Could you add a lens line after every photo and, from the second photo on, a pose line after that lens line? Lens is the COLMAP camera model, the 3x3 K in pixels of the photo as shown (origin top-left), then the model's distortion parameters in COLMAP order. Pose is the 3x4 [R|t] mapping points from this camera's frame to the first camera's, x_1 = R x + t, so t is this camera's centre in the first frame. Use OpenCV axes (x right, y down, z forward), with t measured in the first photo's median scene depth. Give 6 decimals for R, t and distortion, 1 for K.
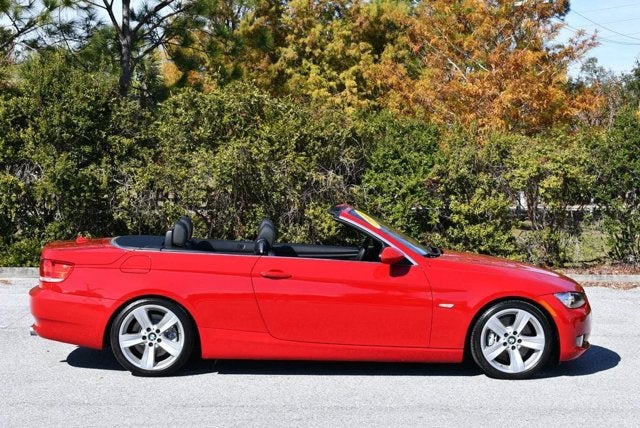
lens RADIAL K [[1298.6, 0, 319.5], [0, 1298.6, 213.2], [0, 0, 1]] dist [0.024560, -0.320059]
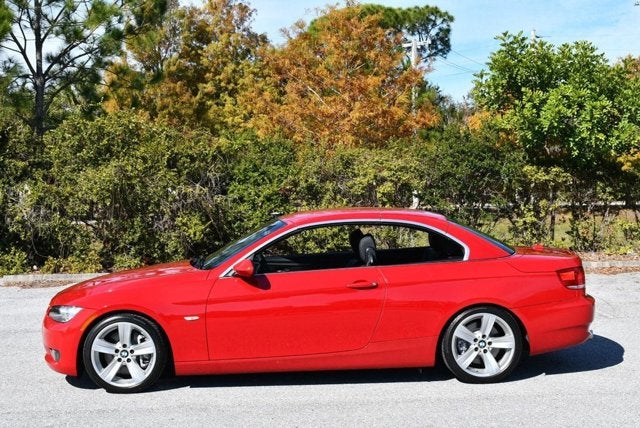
lens RADIAL K [[1026.8, 0, 317.5], [0, 1026.8, 221.4], [0, 0, 1]] dist [-0.051919, -0.099521]
pose [[0.998508, -0.032811, 0.043655, 0.074081], [0.032603, 0.999454, 0.005447, -0.000533], [-0.043810, -0.004016, 0.999032, 0.079549]]
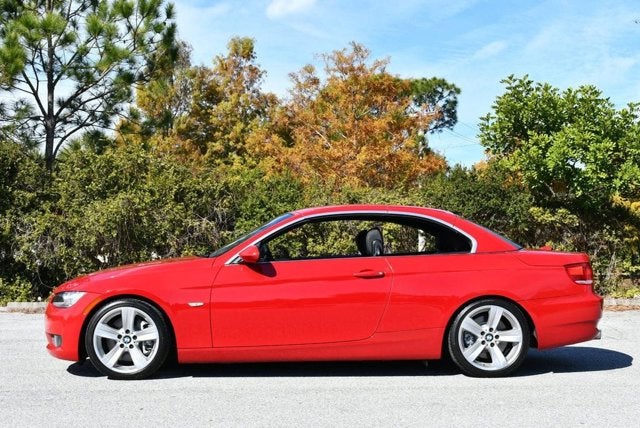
lens RADIAL K [[1024.5, 0, 320.2], [0, 1024.5, 214.3], [0, 0, 1]] dist [-0.042929, -0.164298]
pose [[0.999013, -0.012606, 0.042583, 0.072777], [0.015816, 0.996990, -0.075896, 0.035112], [-0.041498, 0.076494, 0.996206, 0.082397]]
